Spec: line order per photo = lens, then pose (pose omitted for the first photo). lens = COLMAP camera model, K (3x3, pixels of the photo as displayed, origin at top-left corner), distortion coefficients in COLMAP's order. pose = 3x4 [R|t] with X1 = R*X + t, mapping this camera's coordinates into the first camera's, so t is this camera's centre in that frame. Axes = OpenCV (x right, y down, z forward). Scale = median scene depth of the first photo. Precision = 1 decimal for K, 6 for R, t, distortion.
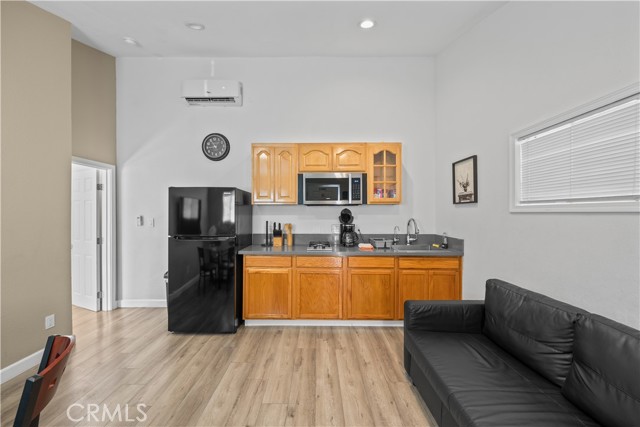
lens RADIAL K [[234.3, 0, 314.6], [0, 234.3, 212.6], [0, 0, 1]] dist [0.000078, -0.000058]
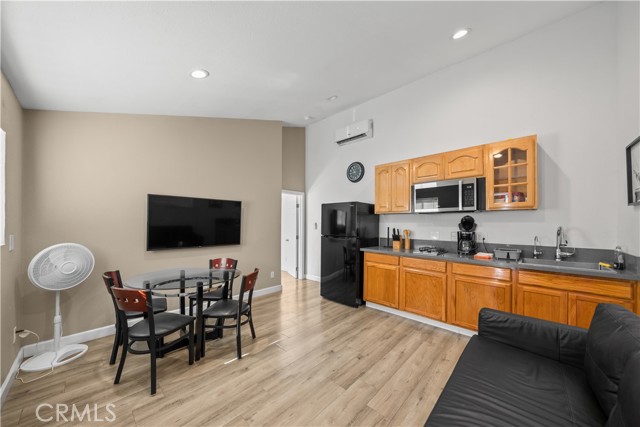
lens RADIAL K [[223.3, 0, 320.4], [0, 223.3, 221.1], [0, 0, 1]] dist [0.000350, 0.000022]
pose [[0.734735, -0.002938, -0.678348, 0.377965], [-0.005720, 0.999928, -0.010526, 0.021769], [0.678330, 0.011614, 0.734665, -0.103465]]
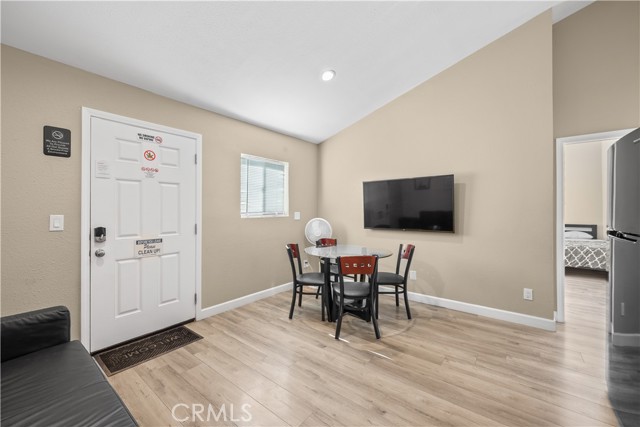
lens RADIAL K [[253.3, 0, 320.0], [0, 253.3, 213.5], [0, 0, 1]] dist [-0.000715, -0.000052]
pose [[-0.604946, 0.010332, -0.796199, 0.371241], [-0.000373, 0.999912, 0.013258, 0.049199], [0.796266, 0.008318, -0.604889, 0.766002]]
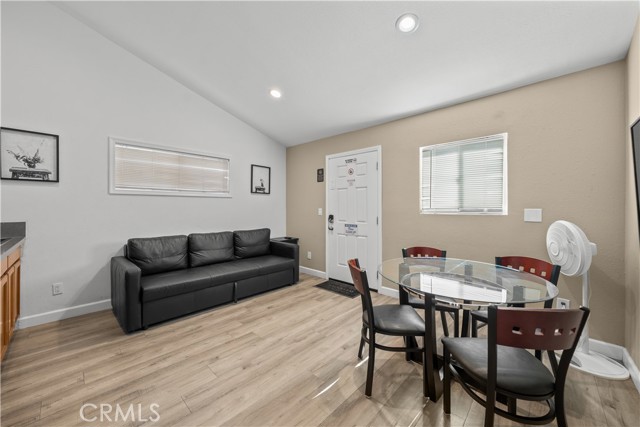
lens RADIAL K [[249.7, 0, 317.6], [0, 249.7, 211.8], [0, 0, 1]] dist [0.000027, -0.000002]
pose [[-0.737949, -0.014280, 0.674706, -0.759480], [-0.001267, 0.999804, 0.019774, 0.054409], [-0.674855, 0.013738, -0.737822, 0.906051]]
